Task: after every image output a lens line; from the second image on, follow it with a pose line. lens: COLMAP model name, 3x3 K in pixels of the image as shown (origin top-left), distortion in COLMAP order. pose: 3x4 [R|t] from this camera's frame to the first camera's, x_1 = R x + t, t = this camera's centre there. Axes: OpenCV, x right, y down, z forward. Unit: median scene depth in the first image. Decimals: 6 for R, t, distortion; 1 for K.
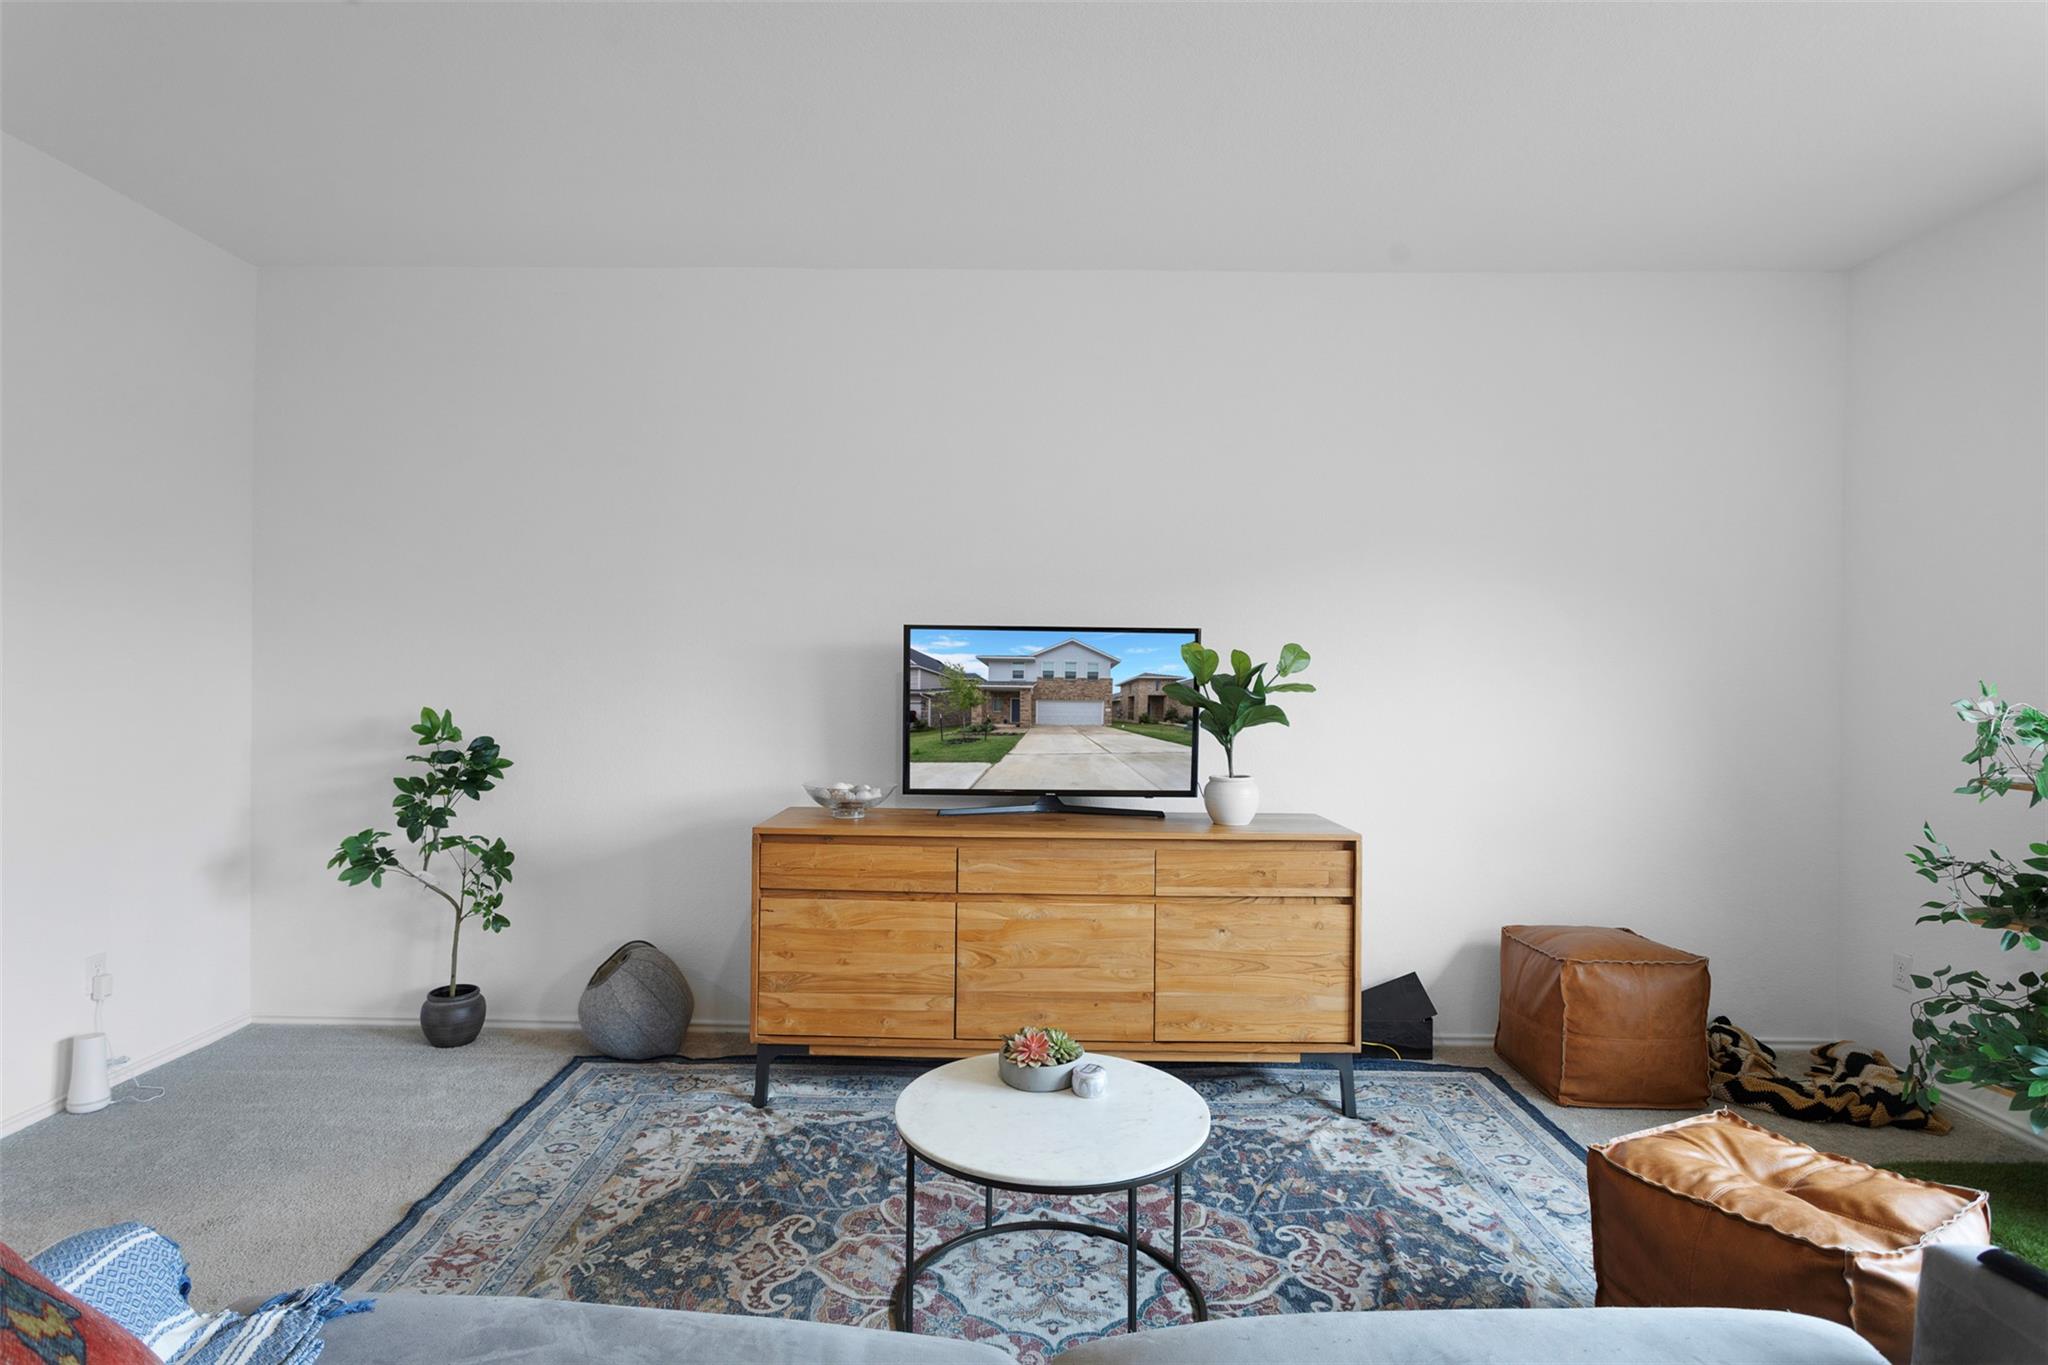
lens RADIAL K [[1081.8, 0, 1024.0], [0, 1081.8, 682.5], [0, 0, 1]] dist [-0.002364, 0.000806]
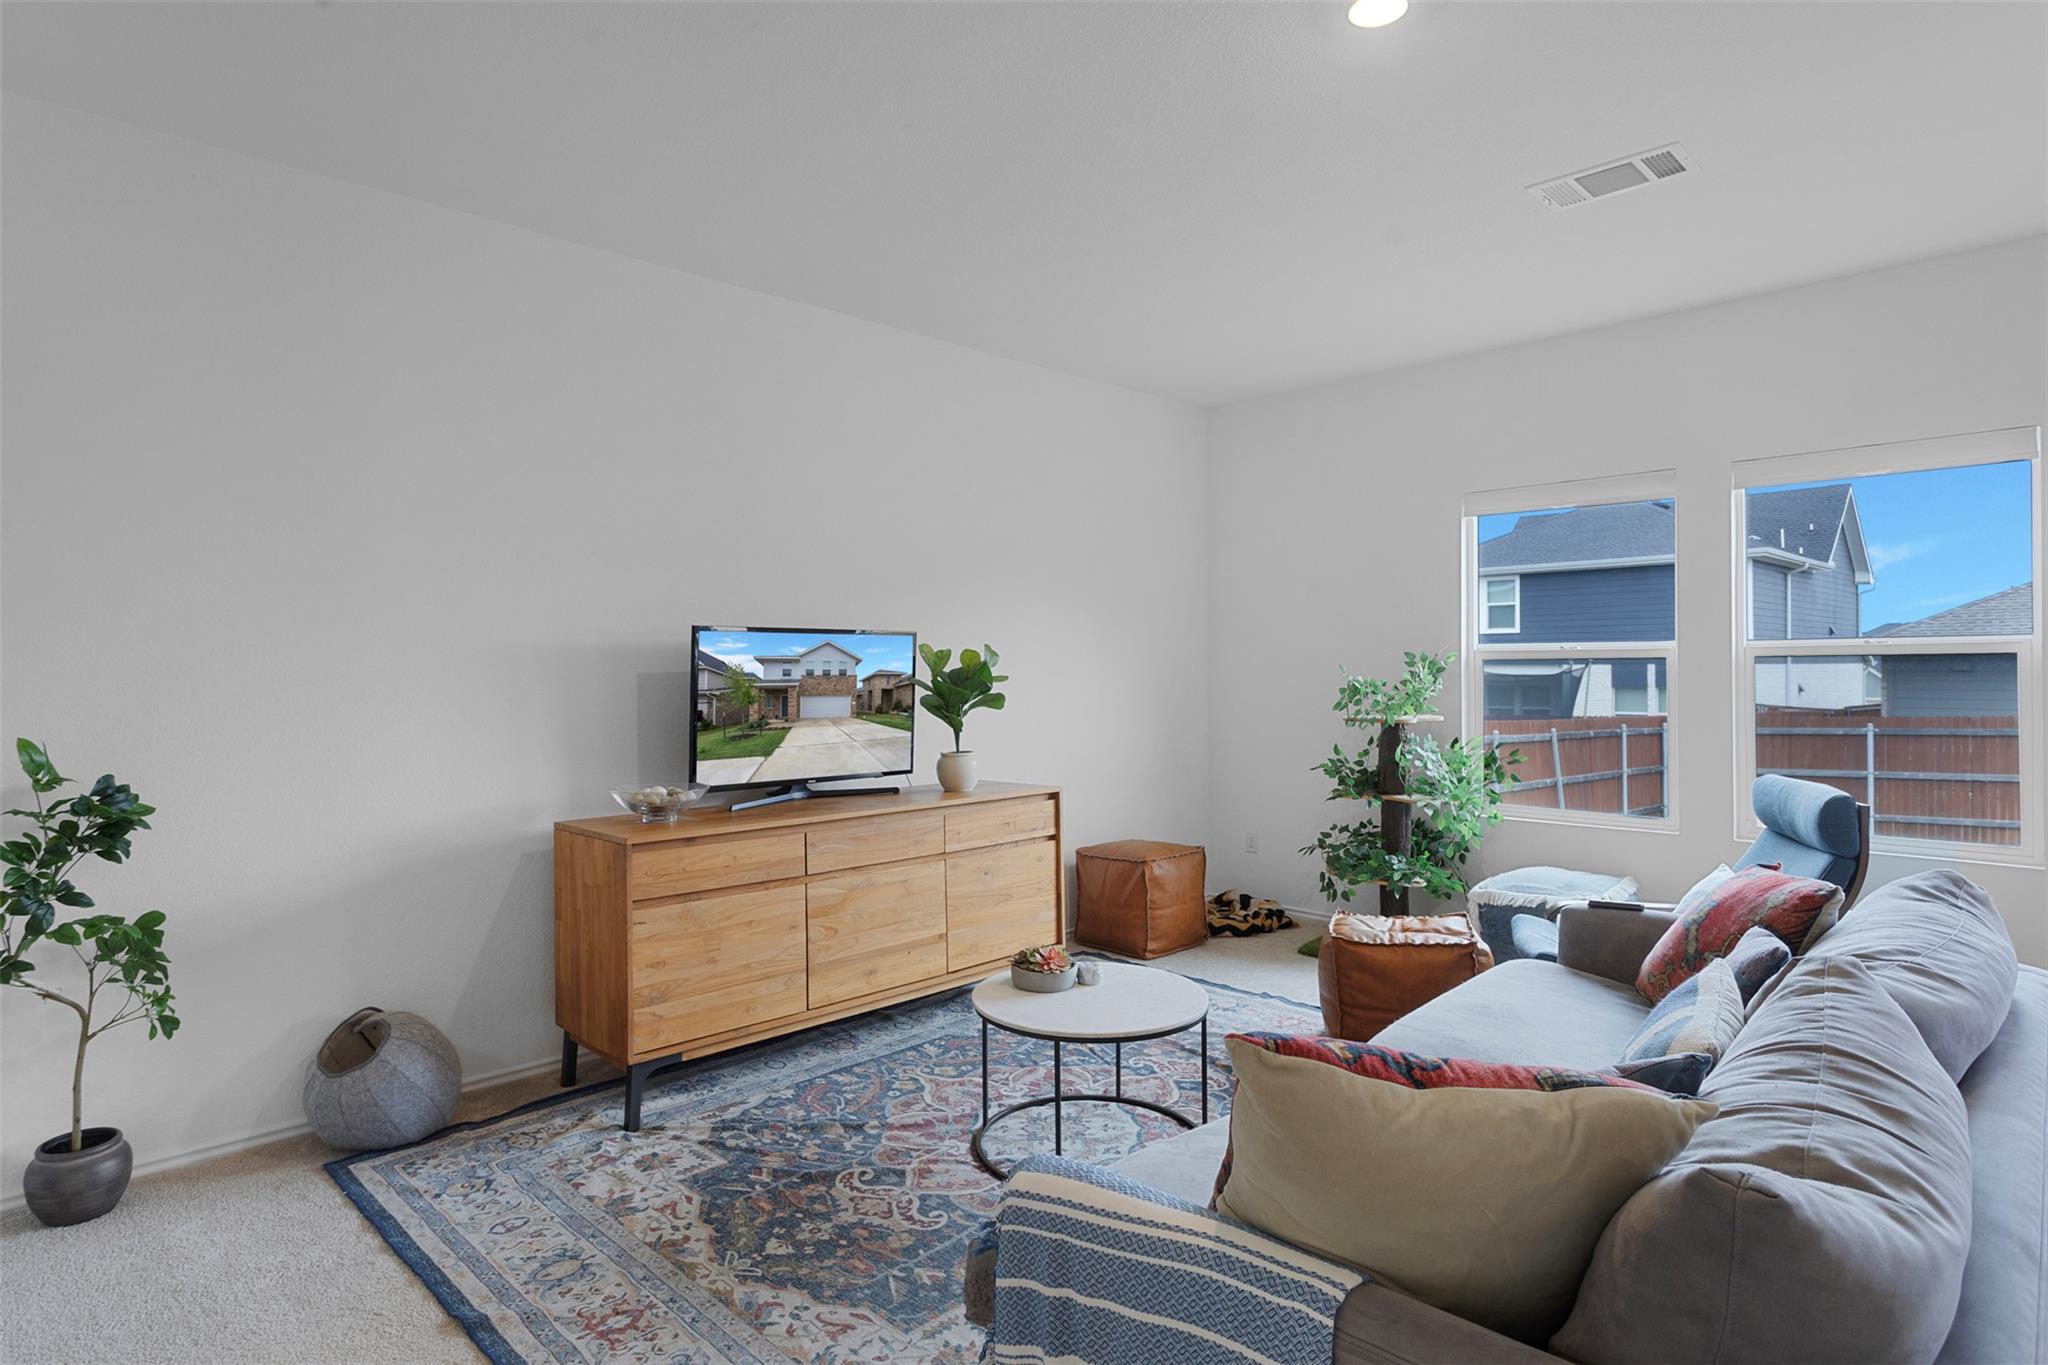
lens RADIAL K [[1103.4, 0, 1020.8], [0, 1103.4, 664.8], [0, 0, 1]] dist [0.002145, -0.000166]
pose [[0.698465, -0.013183, 0.715523, -0.631850], [0.019080, 0.999818, -0.000204, -0.010943], [-0.715390, 0.013795, 0.698589, 0.062785]]
